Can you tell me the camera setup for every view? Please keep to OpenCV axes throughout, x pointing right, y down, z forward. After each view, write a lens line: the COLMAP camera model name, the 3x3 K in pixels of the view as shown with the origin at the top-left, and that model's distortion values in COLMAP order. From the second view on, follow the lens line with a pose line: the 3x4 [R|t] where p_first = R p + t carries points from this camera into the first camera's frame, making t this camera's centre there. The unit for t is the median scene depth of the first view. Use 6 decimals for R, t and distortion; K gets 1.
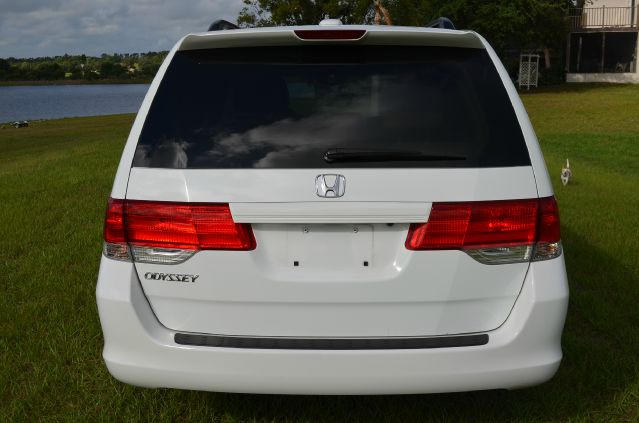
lens RADIAL K [[823.6, 0, 320.1], [0, 823.6, 212.0], [0, 0, 1]] dist [-0.049007, 0.000000]
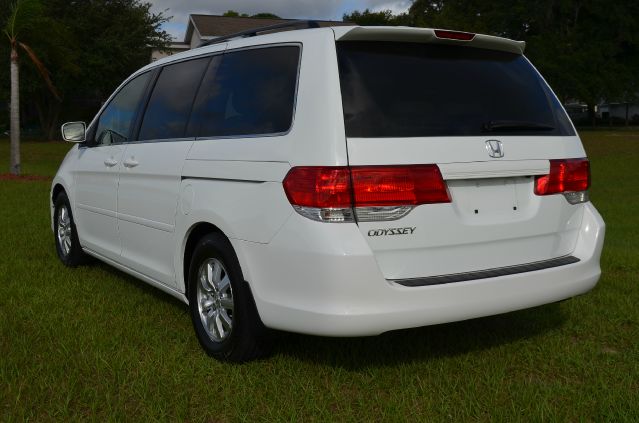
lens RADIAL K [[823.6, 0, 323.7], [0, 823.6, 211.9], [0, 0, 1]] dist [-0.049007, 0.000000]
pose [[0.810417, -0.058485, 0.582927, -0.882356], [0.099340, 0.994314, -0.038348, 0.082006], [-0.577370, 0.088986, 0.811619, 0.106520]]
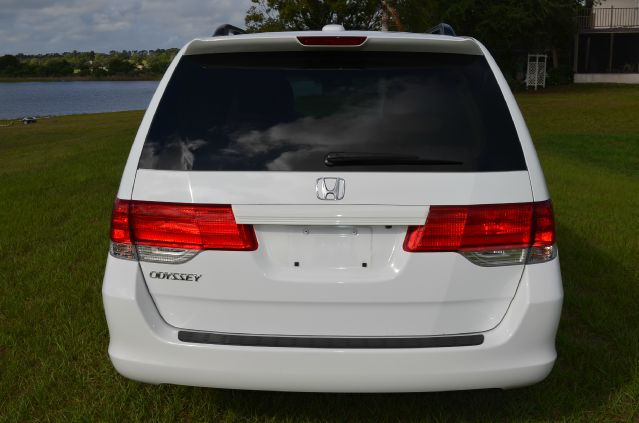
lens RADIAL K [[823.6, 0, 322.3], [0, 823.6, 212.0], [0, 0, 1]] dist [-0.049007, 0.000000]
pose [[0.999944, 0.008812, -0.005901, 0.007790], [-0.008796, 0.999958, 0.002712, -0.005090], [0.005924, -0.002660, 0.999979, -0.025242]]
